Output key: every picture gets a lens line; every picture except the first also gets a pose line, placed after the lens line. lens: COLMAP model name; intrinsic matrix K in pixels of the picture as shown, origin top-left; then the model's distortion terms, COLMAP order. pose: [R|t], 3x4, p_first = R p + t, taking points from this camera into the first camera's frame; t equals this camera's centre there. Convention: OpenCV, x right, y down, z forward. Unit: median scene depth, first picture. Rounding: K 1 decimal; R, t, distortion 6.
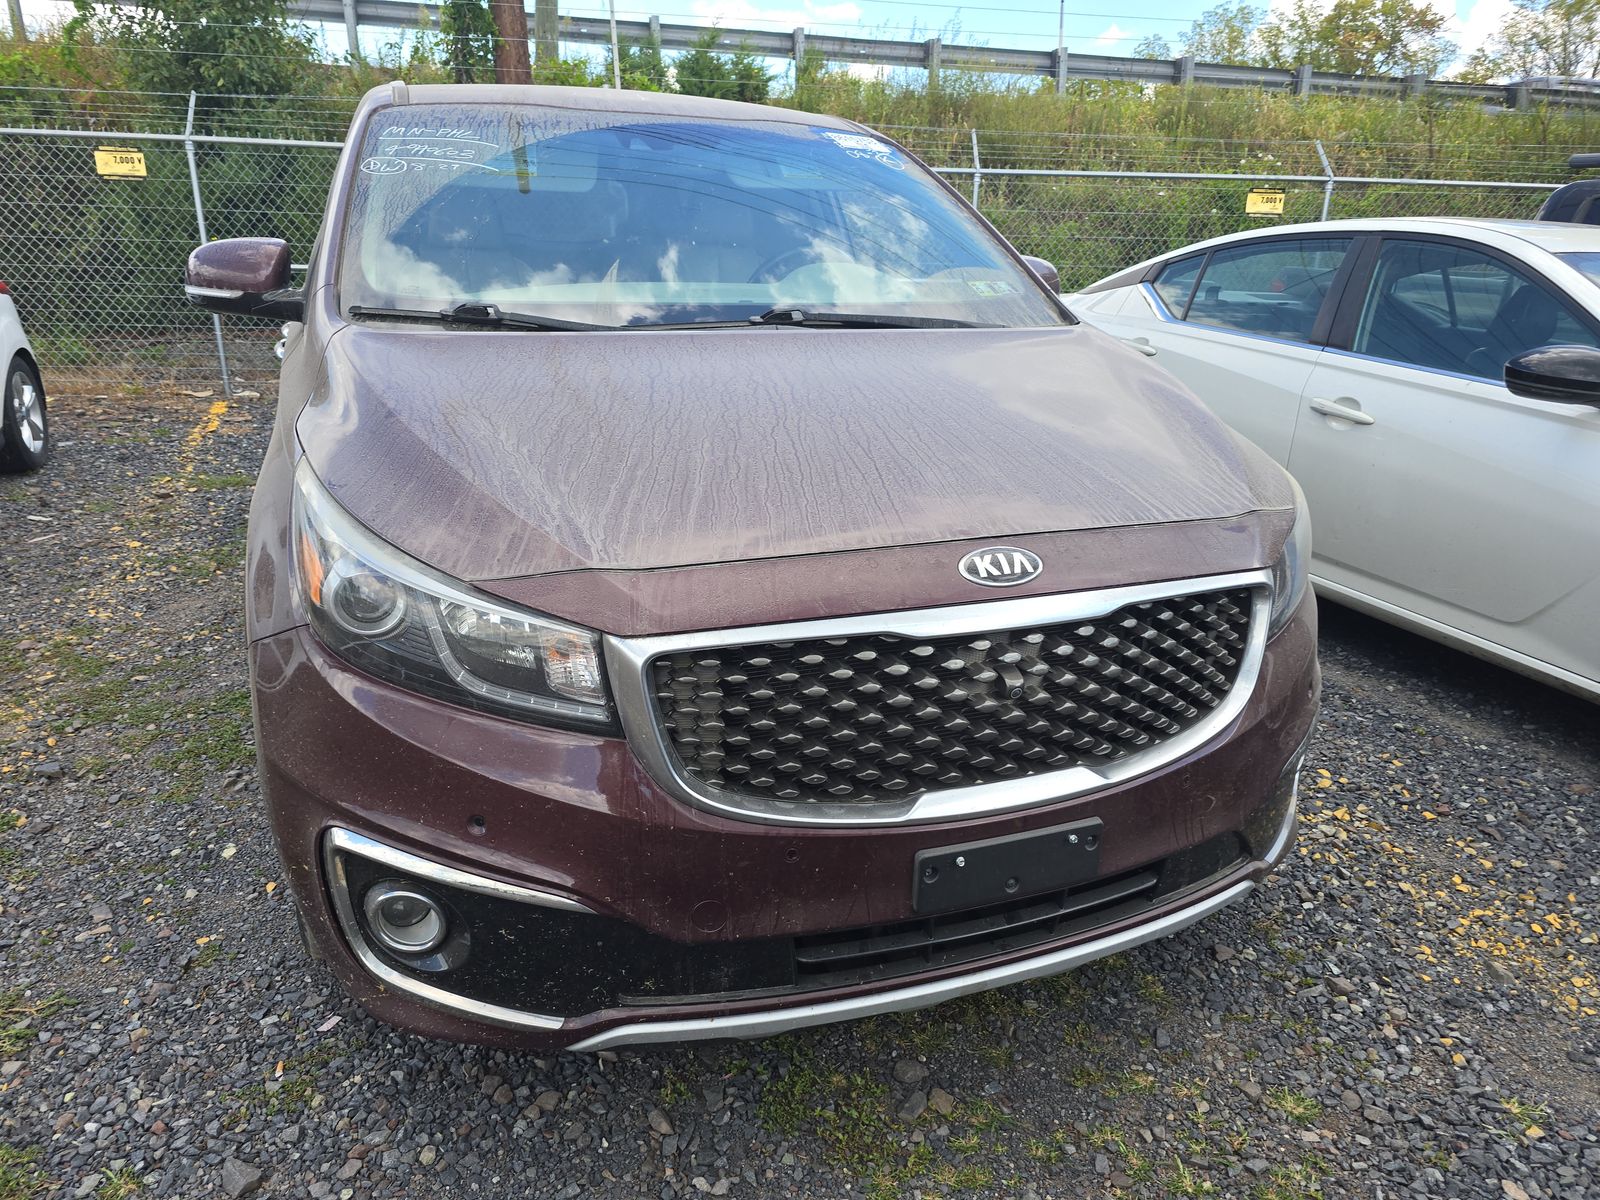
lens RADIAL K [[1108.9, 0, 799.7], [0, 1108.9, 630.5], [0, 0, 1]] dist [0.032967, -0.033248]
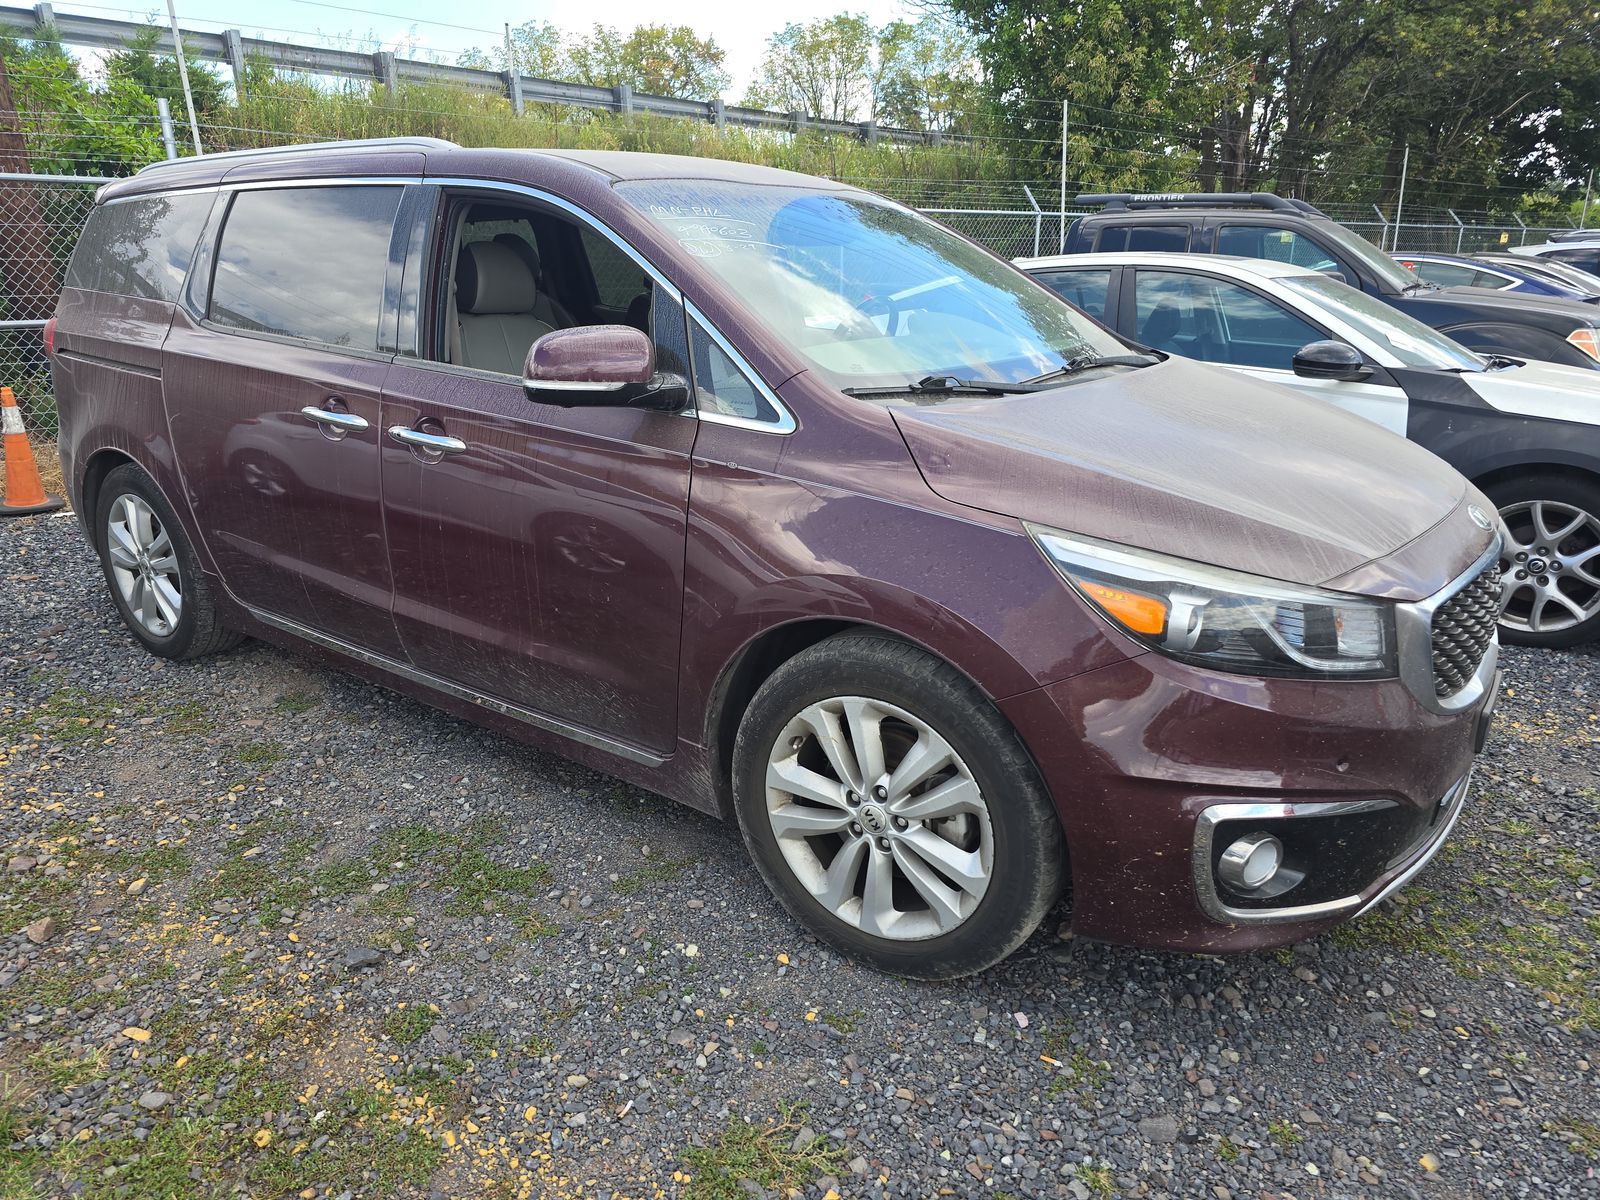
lens RADIAL K [[1131.6, 0, 793.6], [0, 1131.6, 598.5], [0, 0, 1]] dist [0.060745, -0.050358]
pose [[0.832102, -0.182817, 0.523627, -0.193820], [0.200842, 0.979359, 0.022769, -0.022861], [-0.516981, 0.086220, 0.851644, 0.018104]]
